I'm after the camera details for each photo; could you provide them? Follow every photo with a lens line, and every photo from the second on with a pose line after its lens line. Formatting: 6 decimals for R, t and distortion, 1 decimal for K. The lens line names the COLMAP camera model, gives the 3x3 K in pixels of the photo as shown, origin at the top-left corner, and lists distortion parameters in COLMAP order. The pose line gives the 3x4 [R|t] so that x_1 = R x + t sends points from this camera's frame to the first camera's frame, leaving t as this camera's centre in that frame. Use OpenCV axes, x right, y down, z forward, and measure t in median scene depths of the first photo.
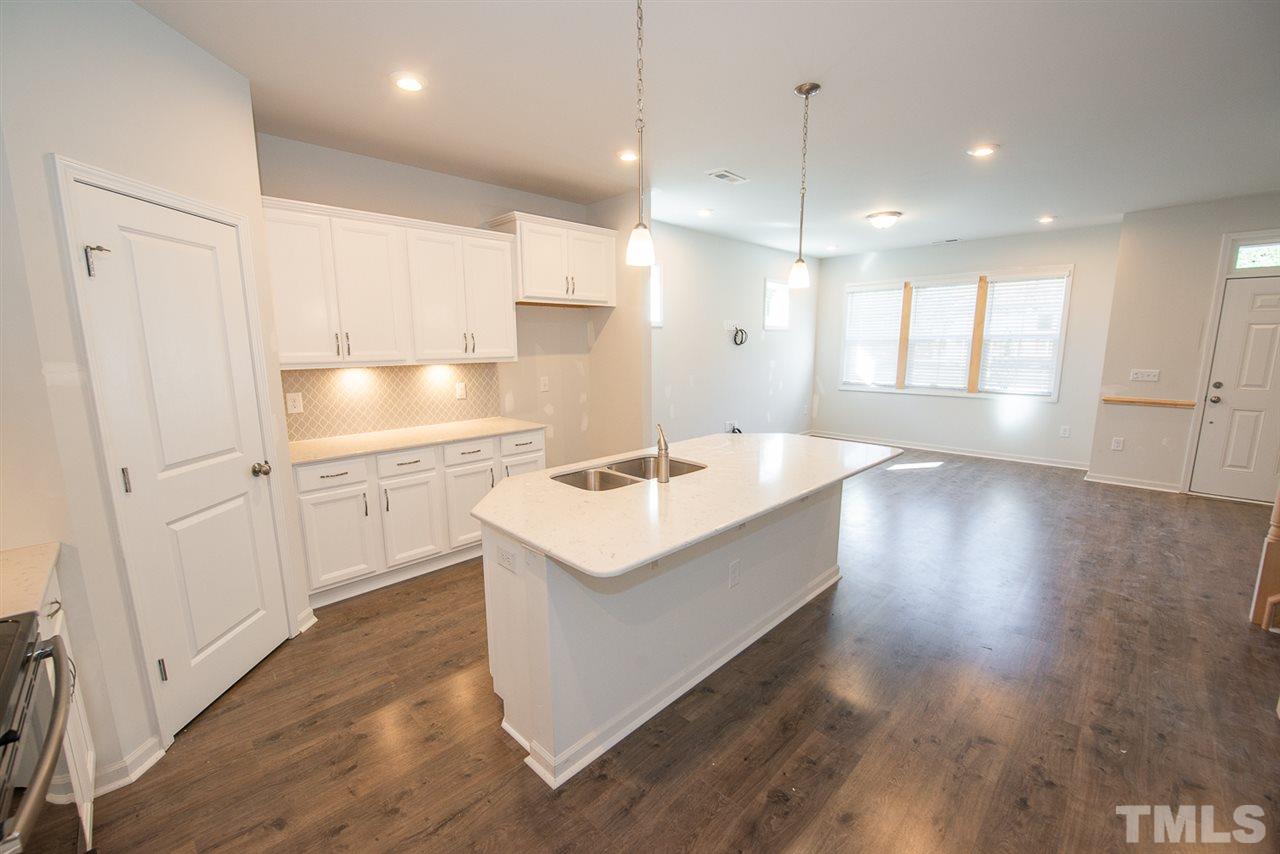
lens RADIAL K [[515.6, 0, 630.1], [0, 515.6, 432.1], [0, 0, 1]] dist [-0.008619, -0.004685]
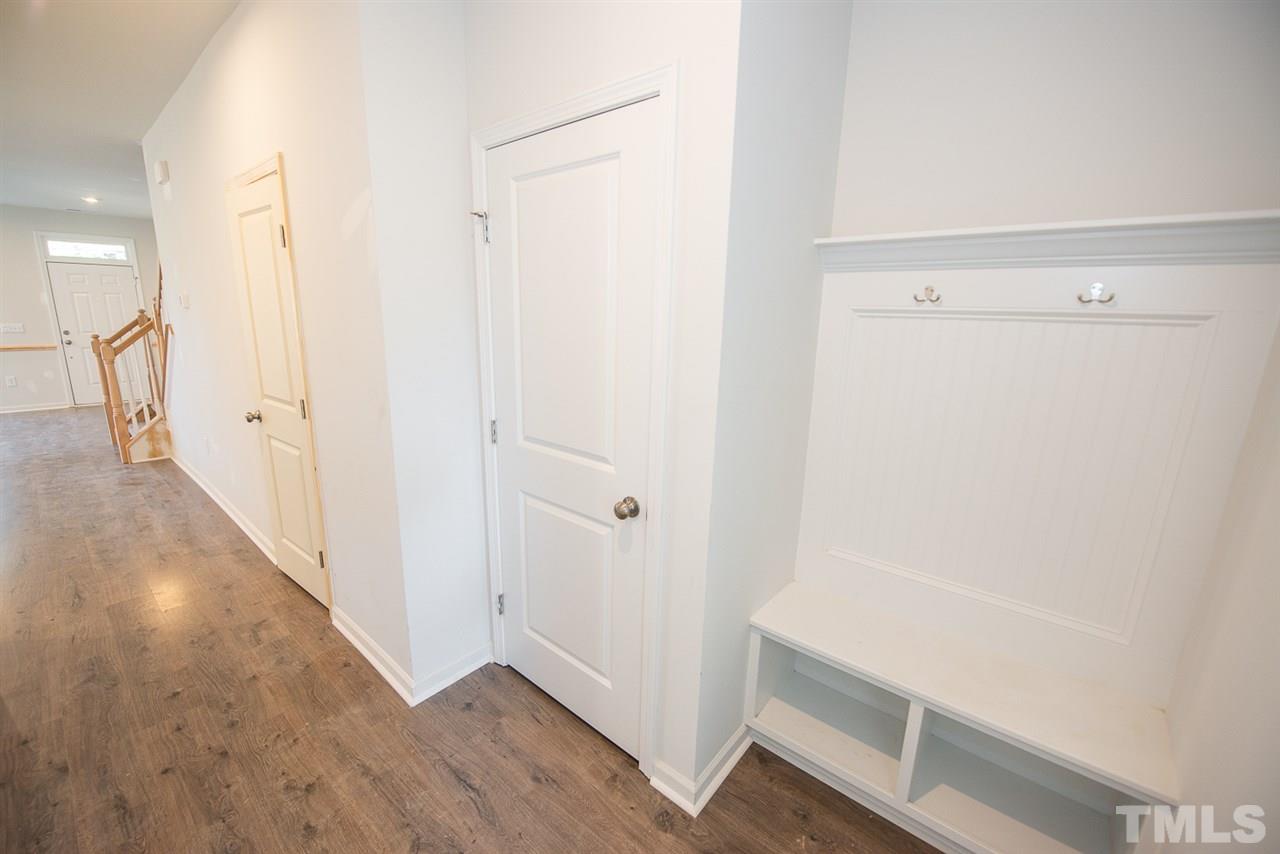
lens RADIAL K [[515.6, 0, 630.1], [0, 515.6, 432.1], [0, 0, 1]] dist [-0.008619, -0.004685]
pose [[-0.083713, -0.218570, 0.972224, -0.532222], [0.147392, 0.962201, 0.229008, 0.097205], [-0.985529, 0.162469, -0.048334, -0.557656]]
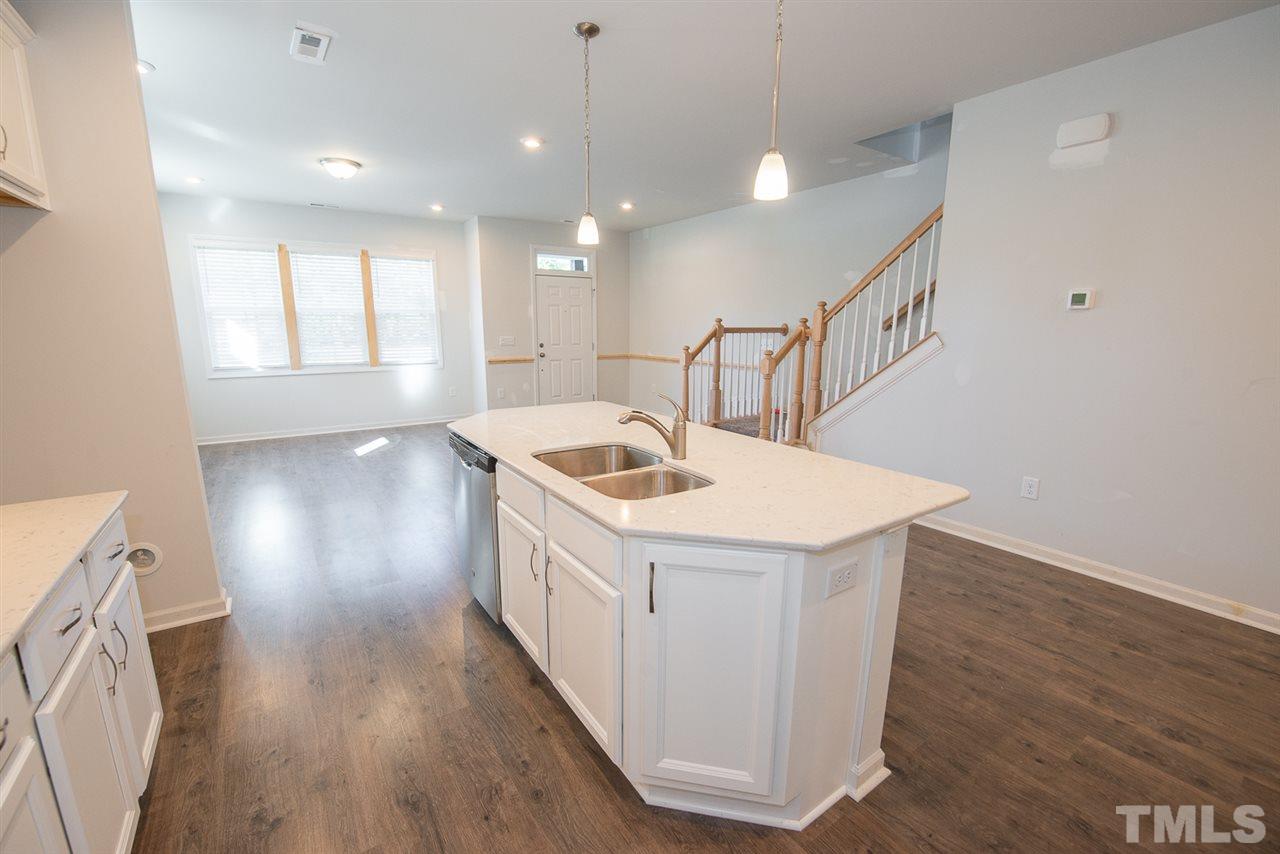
lens RADIAL K [[533.2, 0, 628.5], [0, 533.2, 433.7], [0, 0, 1]] dist [-0.011774, -0.000187]
pose [[0.186161, -0.190619, 0.963851, -0.388263], [0.162439, 0.973471, 0.161148, -0.049949], [-0.968998, 0.126567, 0.212187, 0.438356]]
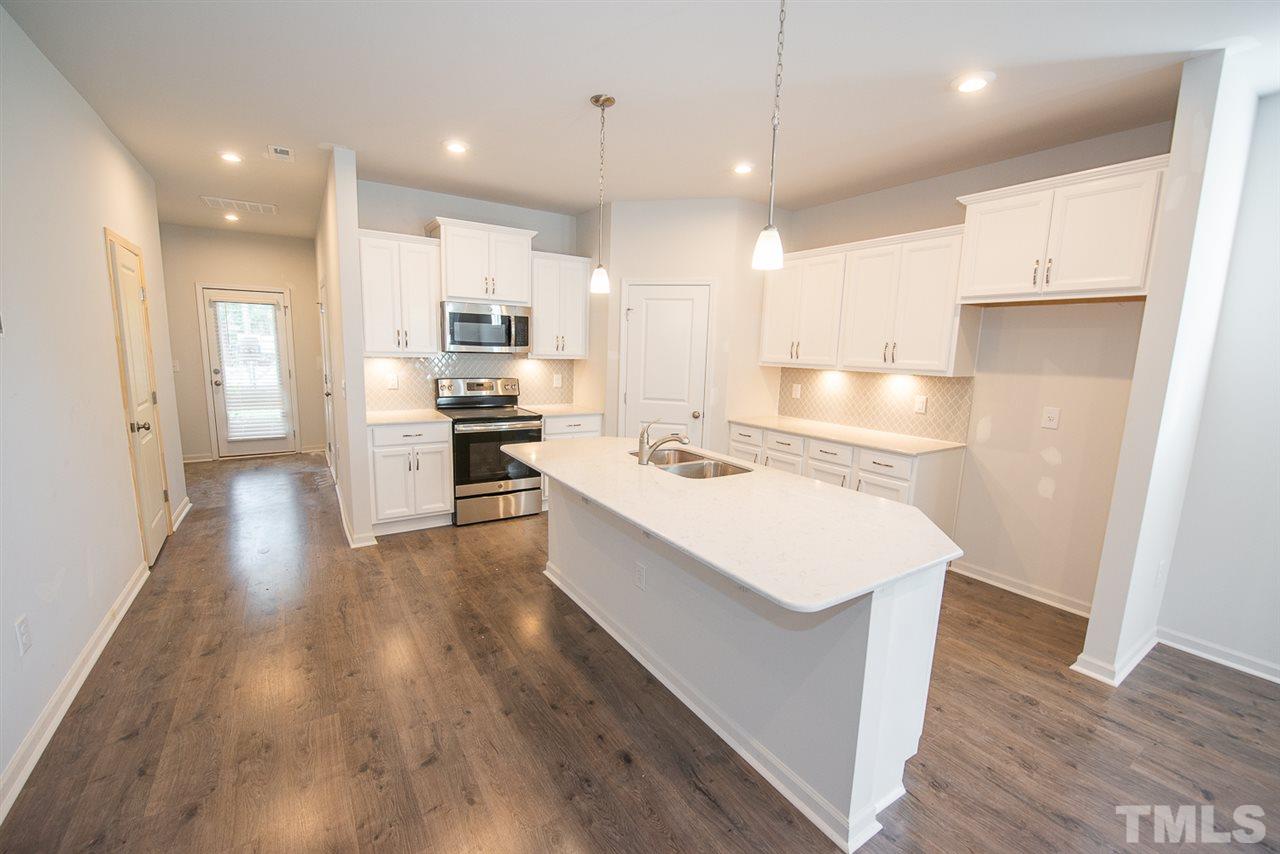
lens RADIAL K [[515.6, 0, 630.1], [0, 515.6, 432.1], [0, 0, 1]] dist [-0.008619, -0.004685]
pose [[-0.201212, 0.161205, -0.966192, 0.593812], [-0.189482, 0.961330, 0.199854, -0.101963], [0.961047, 0.223289, -0.162886, 0.565342]]
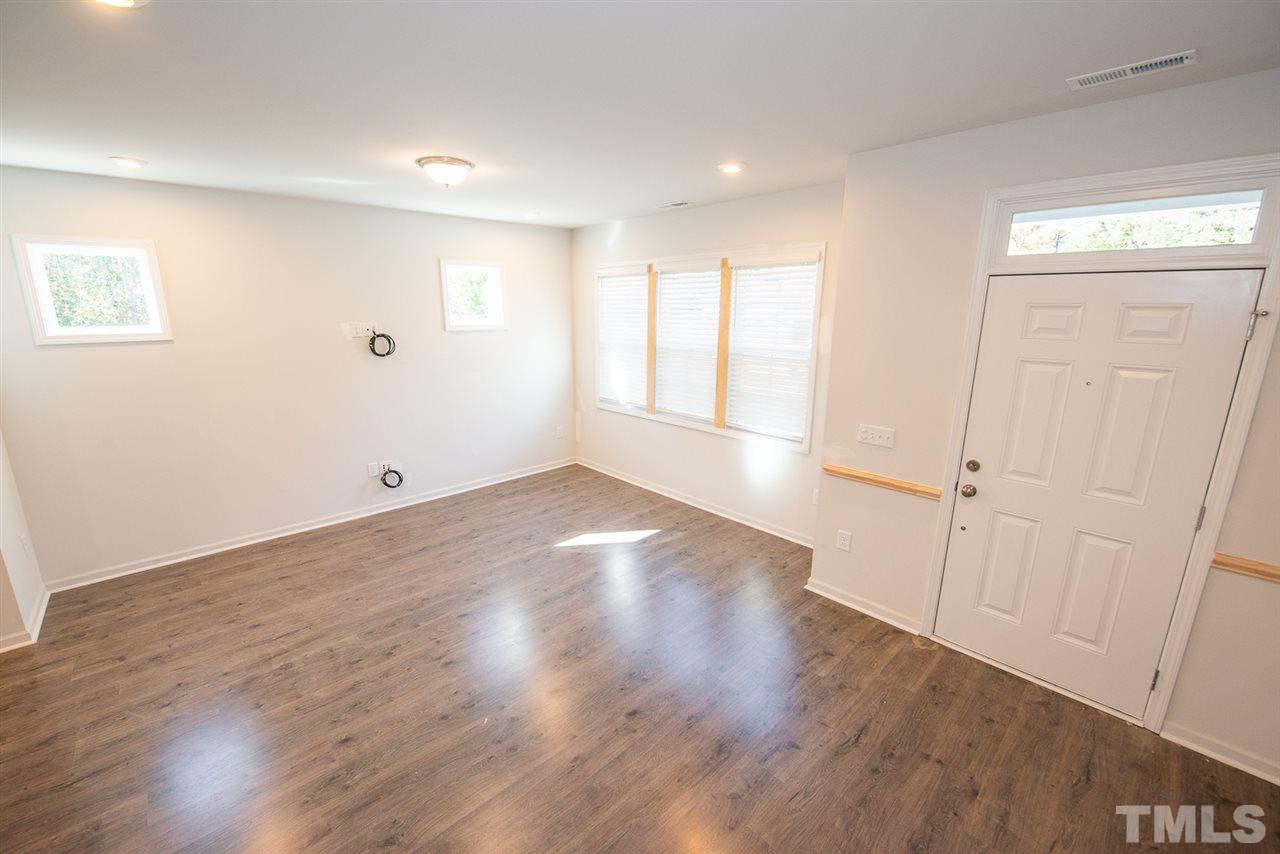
lens RADIAL K [[515.6, 0, 630.1], [0, 515.6, 432.1], [0, 0, 1]] dist [-0.008619, -0.004685]
pose [[0.999514, 0.018102, -0.025397, 0.794954], [-0.016417, 0.997747, 0.065049, -0.161938], [0.026518, -0.064600, 0.997559, 0.420947]]
